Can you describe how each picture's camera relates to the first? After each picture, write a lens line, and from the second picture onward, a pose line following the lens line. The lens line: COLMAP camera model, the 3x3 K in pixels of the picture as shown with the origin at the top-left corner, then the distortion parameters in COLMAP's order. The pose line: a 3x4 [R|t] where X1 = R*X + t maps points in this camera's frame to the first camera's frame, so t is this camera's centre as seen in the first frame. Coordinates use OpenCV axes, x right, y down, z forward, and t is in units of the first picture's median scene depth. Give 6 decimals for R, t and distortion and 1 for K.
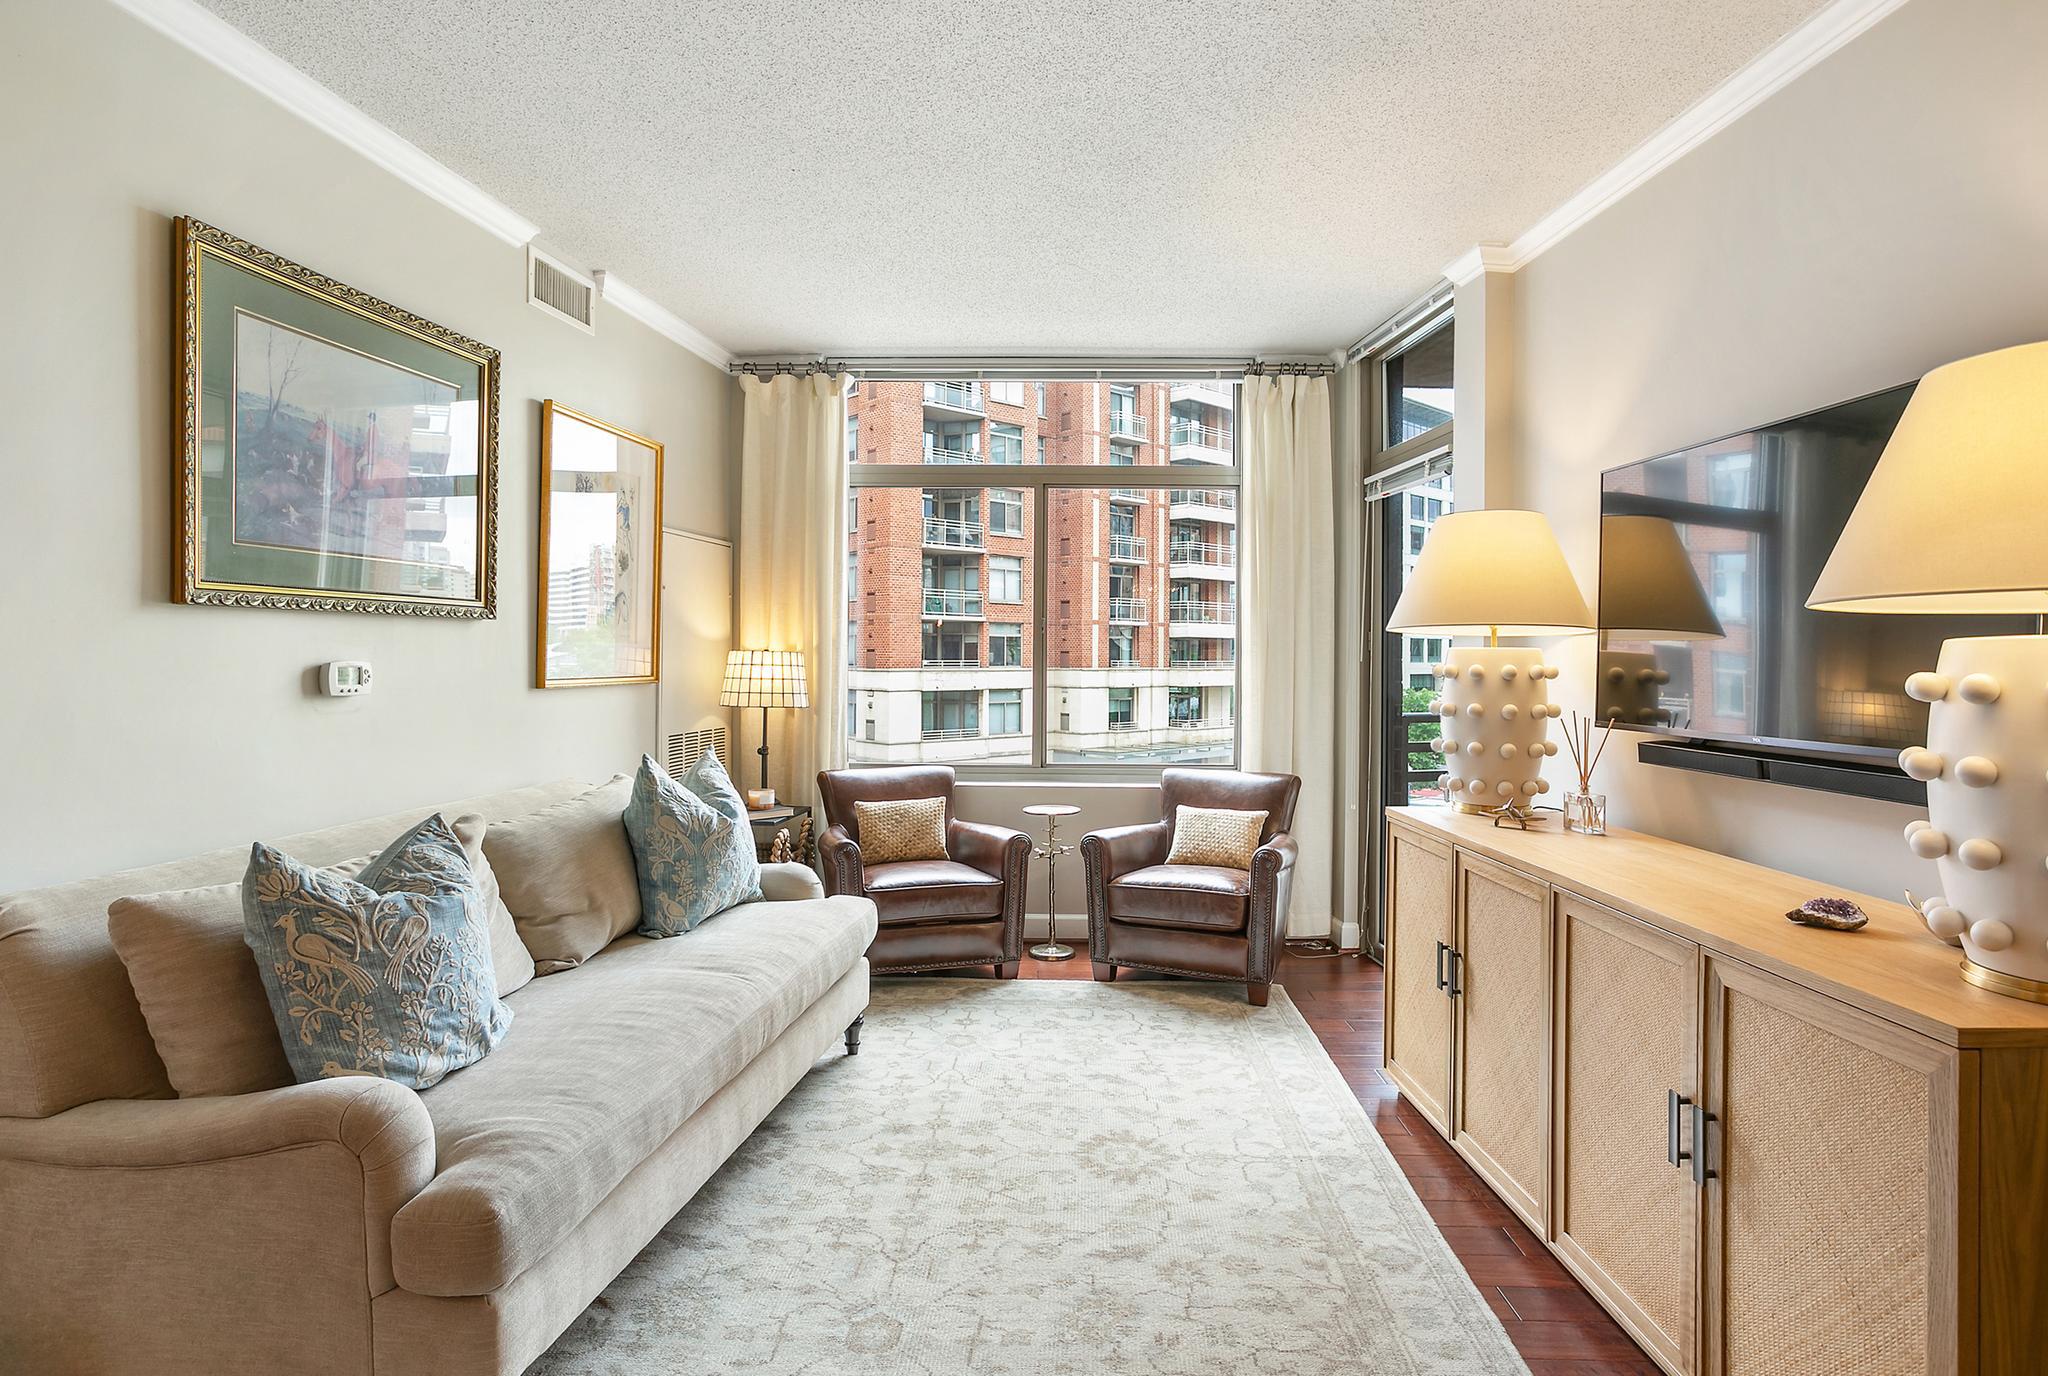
lens RADIAL K [[1055.8, 0, 1046.6], [0, 1055.8, 663.2], [0, 0, 1]] dist [-0.045776, 0.020886]
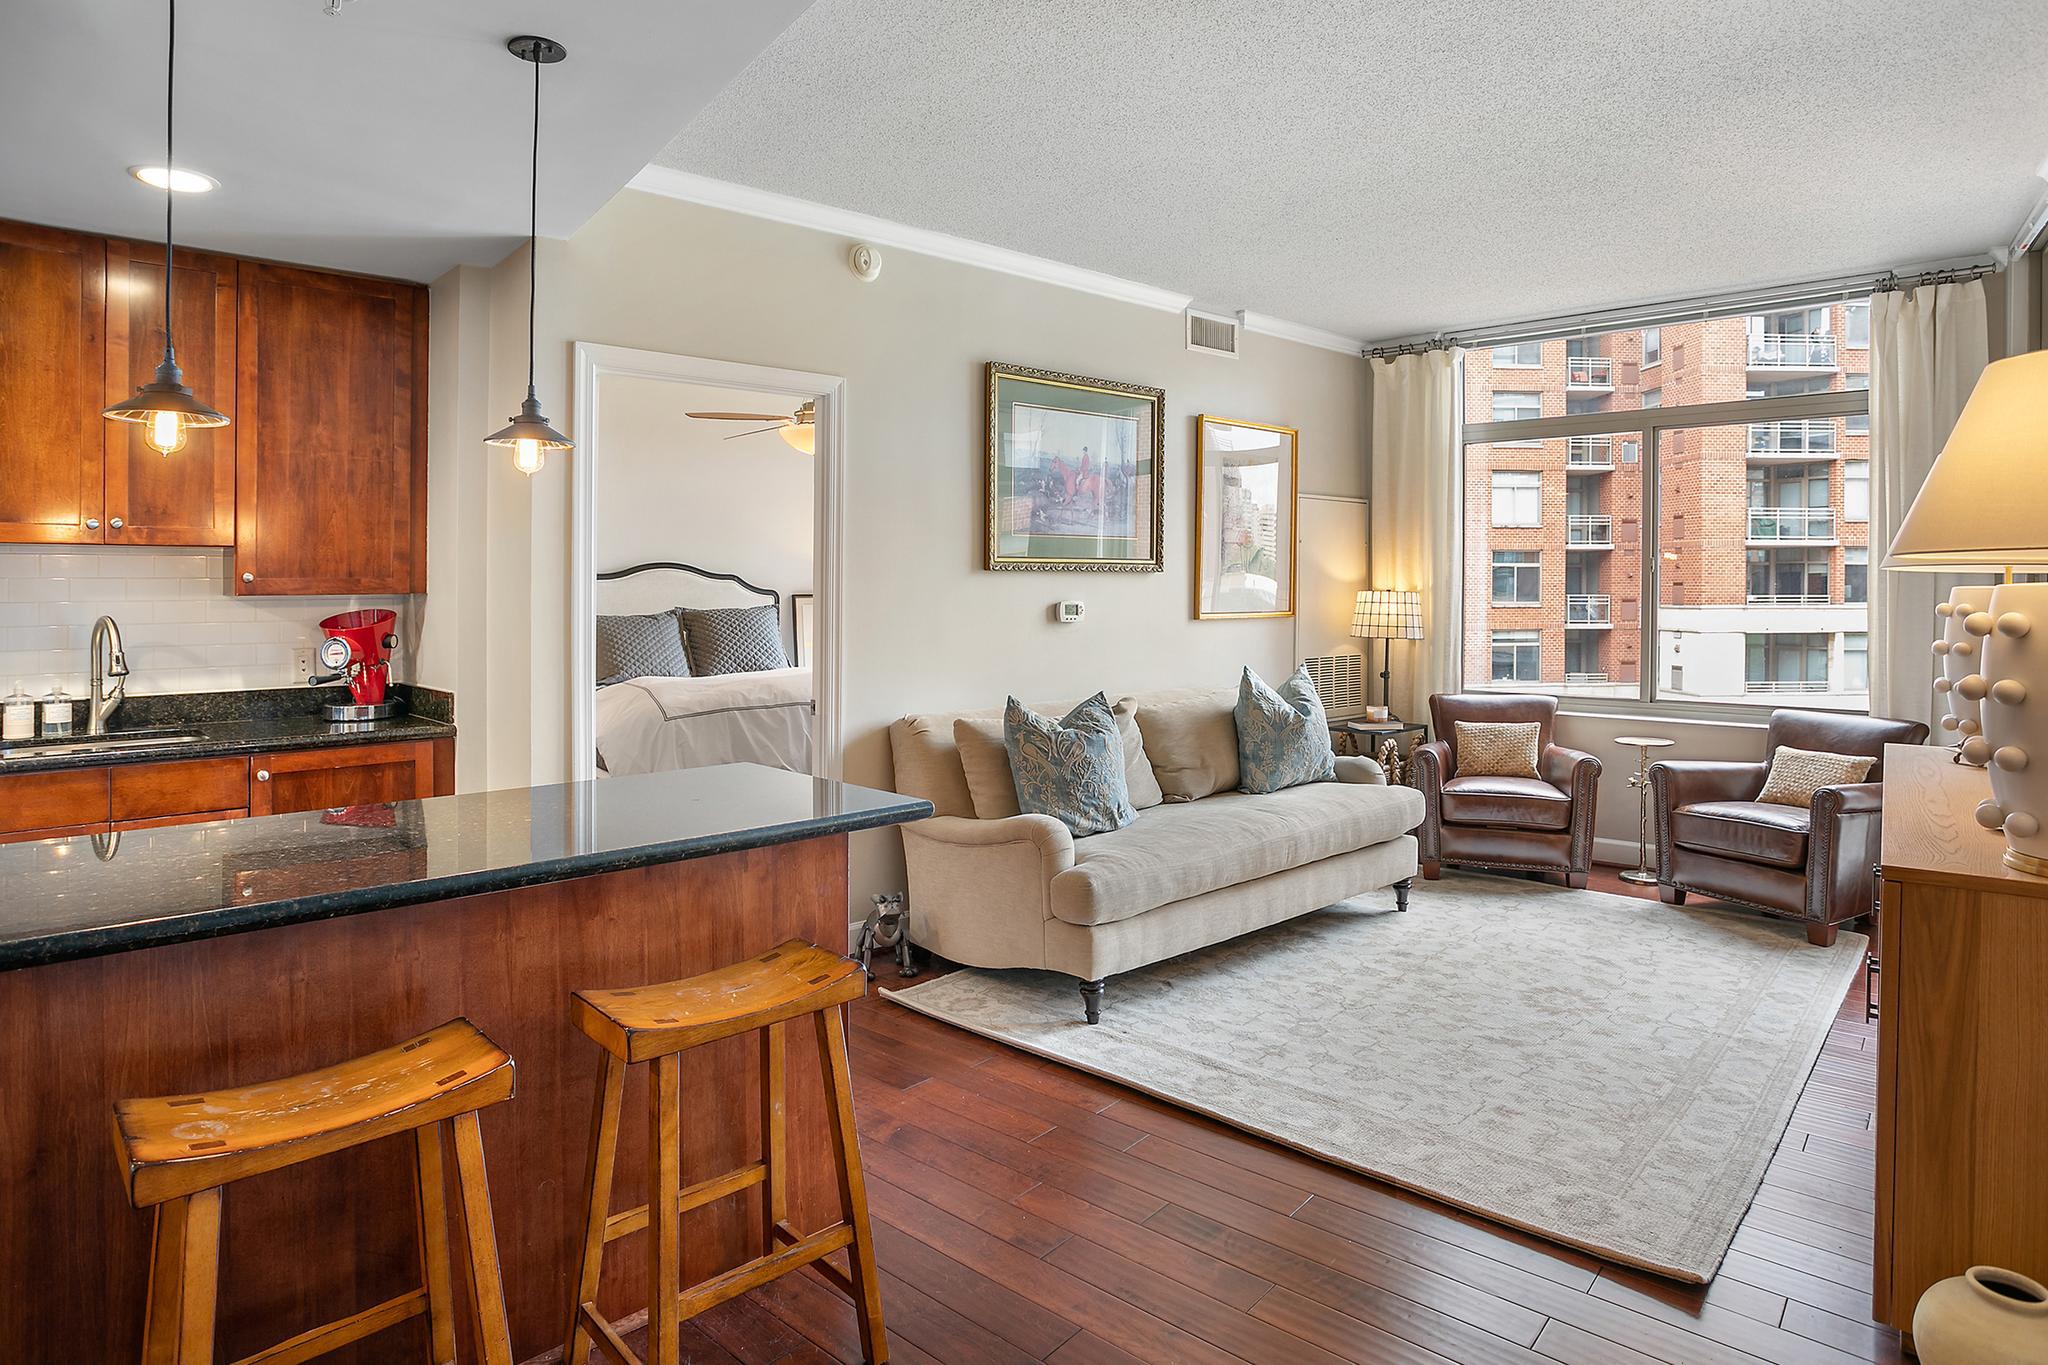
lens RADIAL K [[1138.7, 0, 992.9], [0, 1138.7, 643.3], [0, 0, 1]] dist [-0.072625, 0.031546]
pose [[0.736434, 0.023361, -0.676106, 0.315413], [0.003287, 0.999268, 0.038107, -0.003113], [0.676501, -0.030285, 0.735818, -0.283872]]
